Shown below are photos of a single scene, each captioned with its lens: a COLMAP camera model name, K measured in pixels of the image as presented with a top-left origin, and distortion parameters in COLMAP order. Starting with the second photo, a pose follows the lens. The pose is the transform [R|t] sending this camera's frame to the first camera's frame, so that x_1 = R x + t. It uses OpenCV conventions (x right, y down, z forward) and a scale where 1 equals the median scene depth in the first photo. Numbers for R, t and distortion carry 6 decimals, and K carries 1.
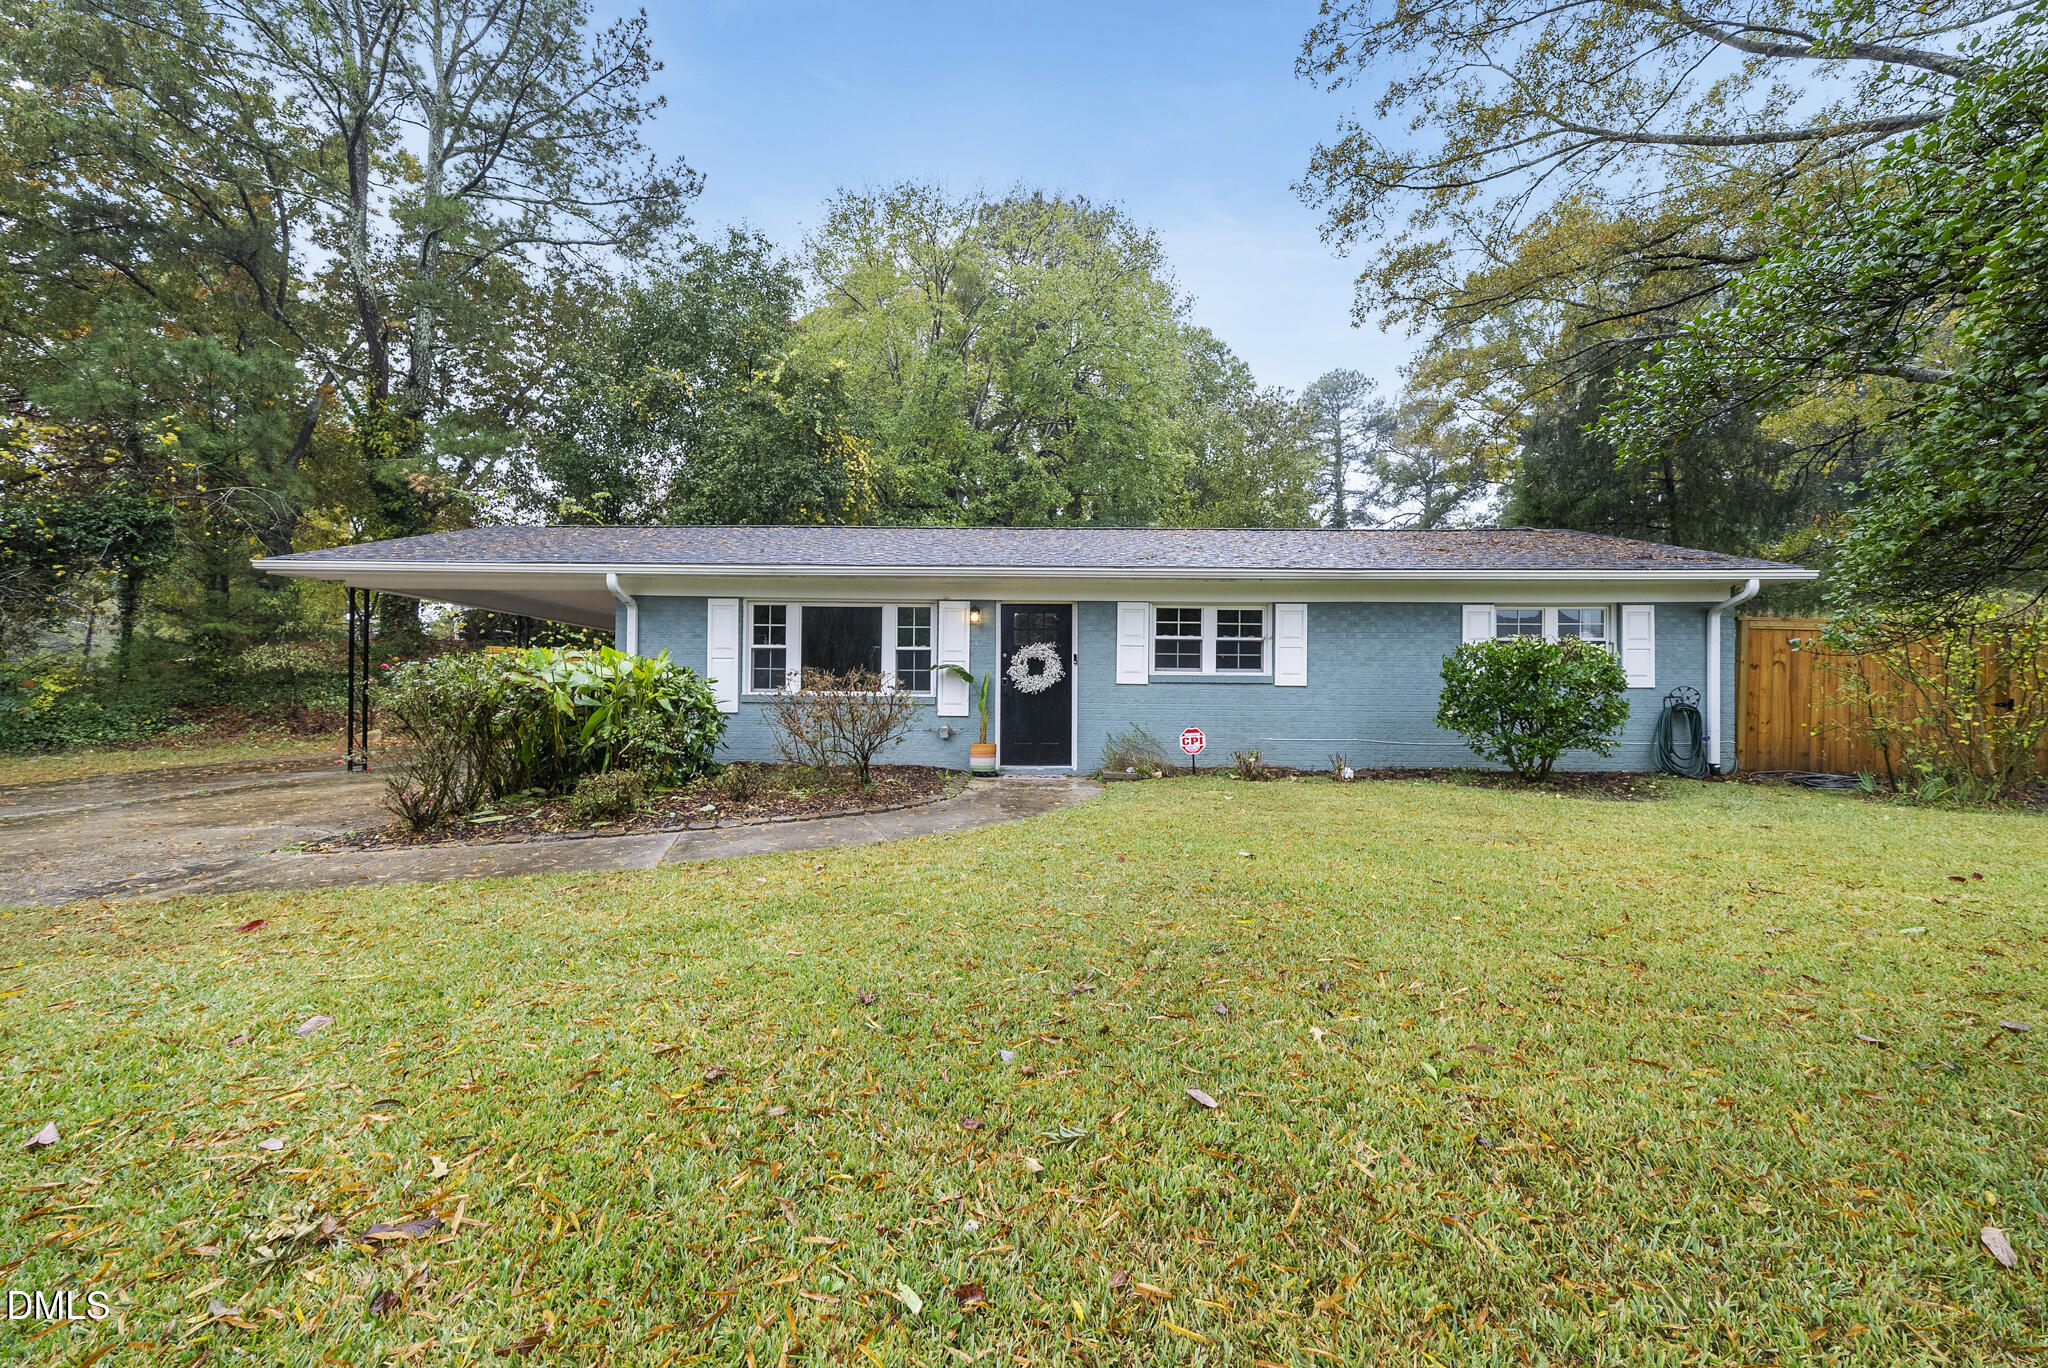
lens RADIAL K [[778.5, 0, 1024.3], [0, 778.5, 677.7], [0, 0, 1]] dist [-0.000273, -0.000050]
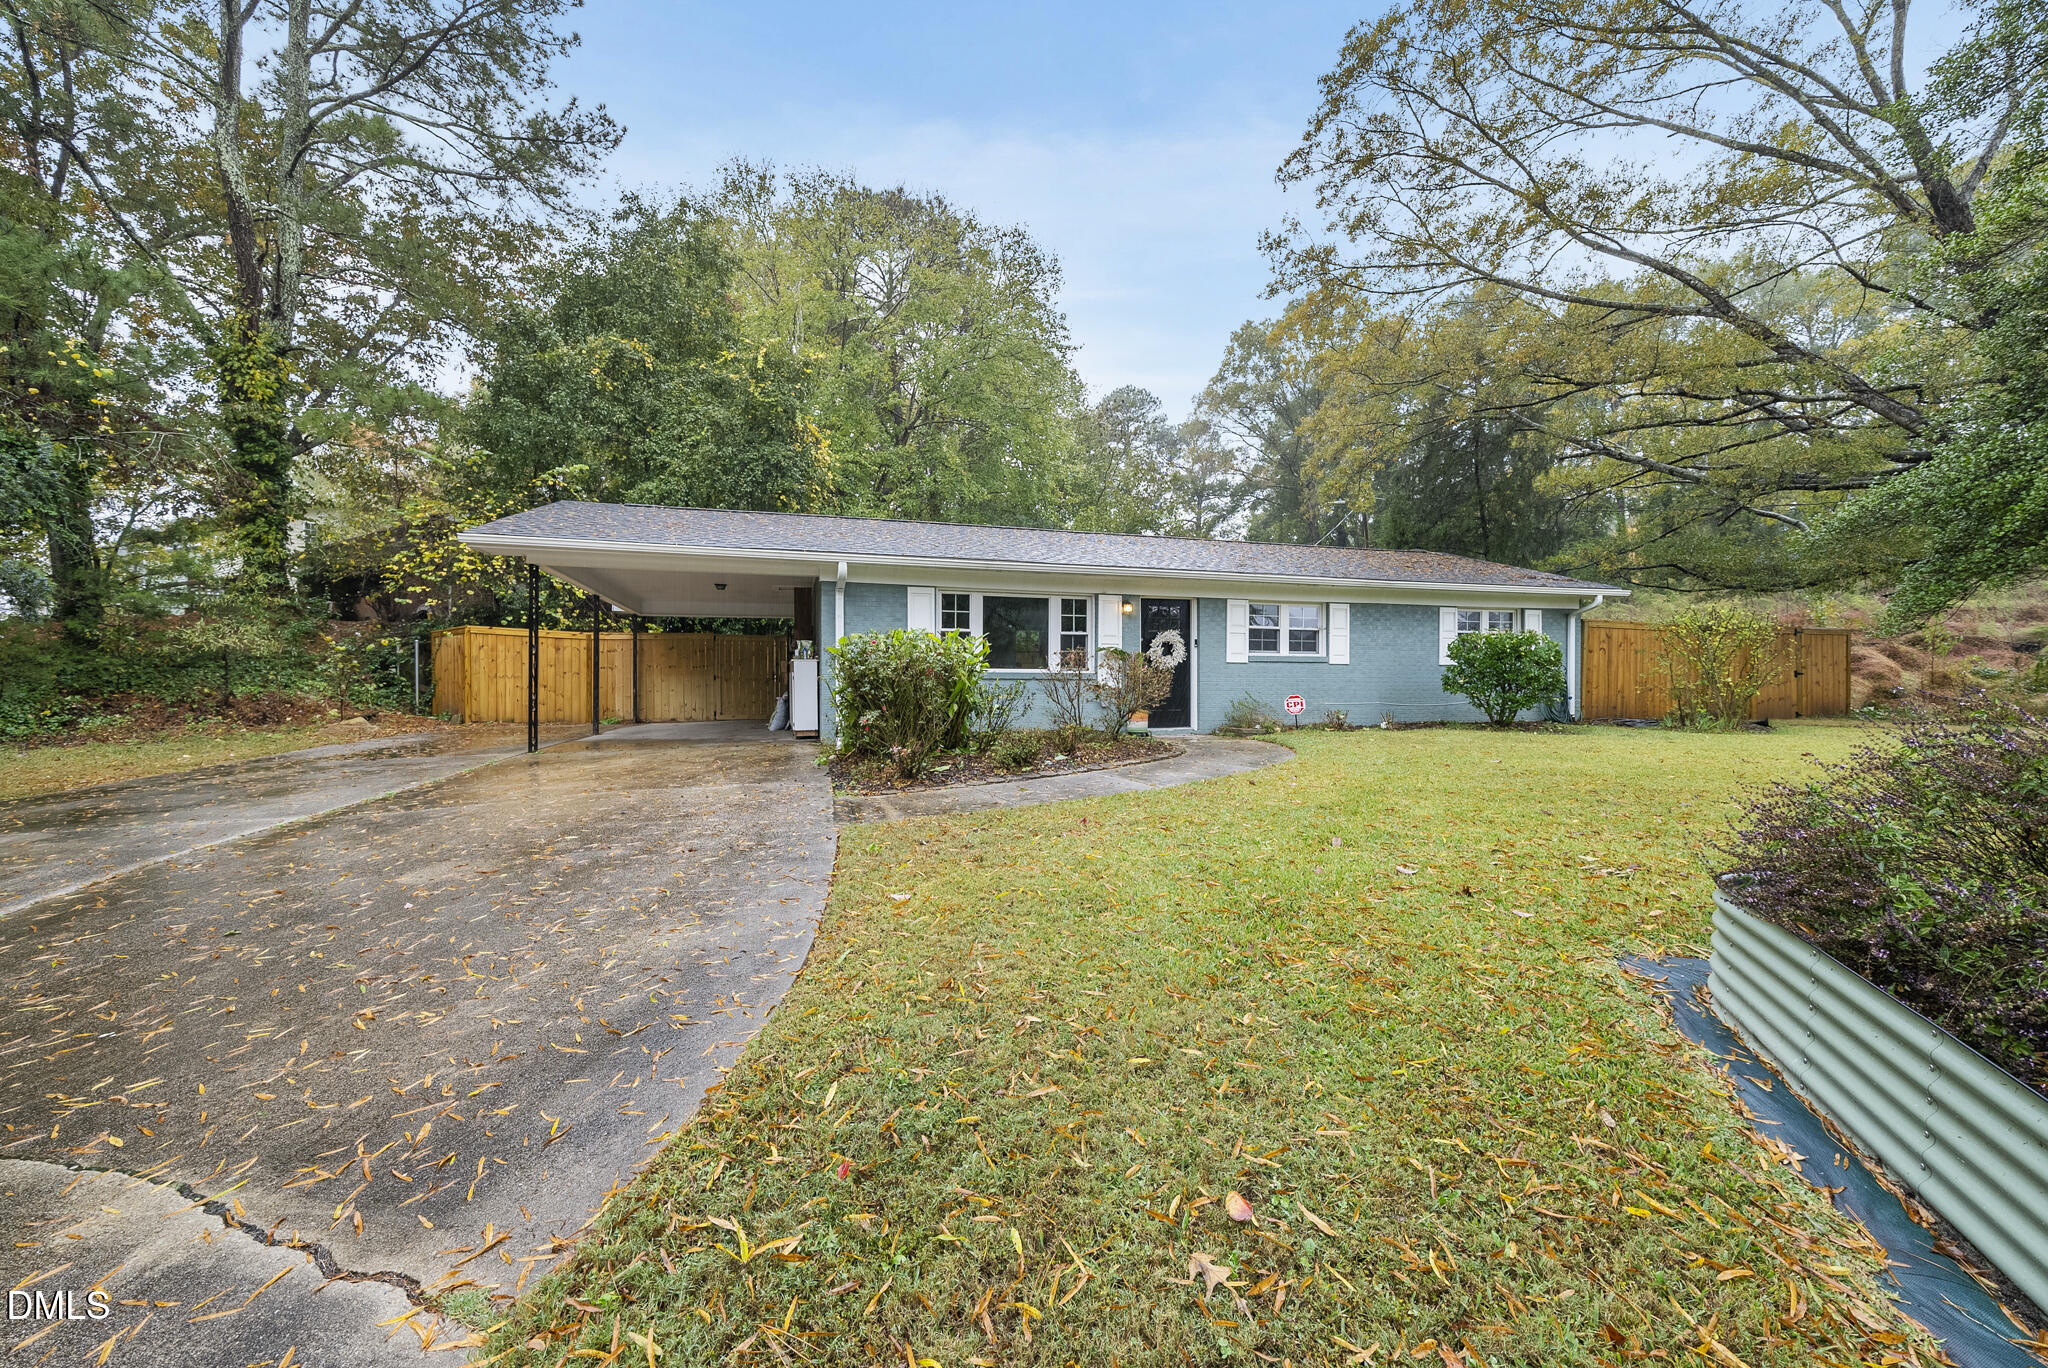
lens RADIAL K [[757.5, 0, 1024.0], [0, 757.5, 684.0], [0, 0, 1]] dist [-0.000712, 0.000146]
pose [[0.956180, -0.007927, 0.292673, -0.563272], [-0.000619, 0.999576, 0.029096, 0.007073], [-0.292780, -0.028002, 0.955770, -0.105380]]
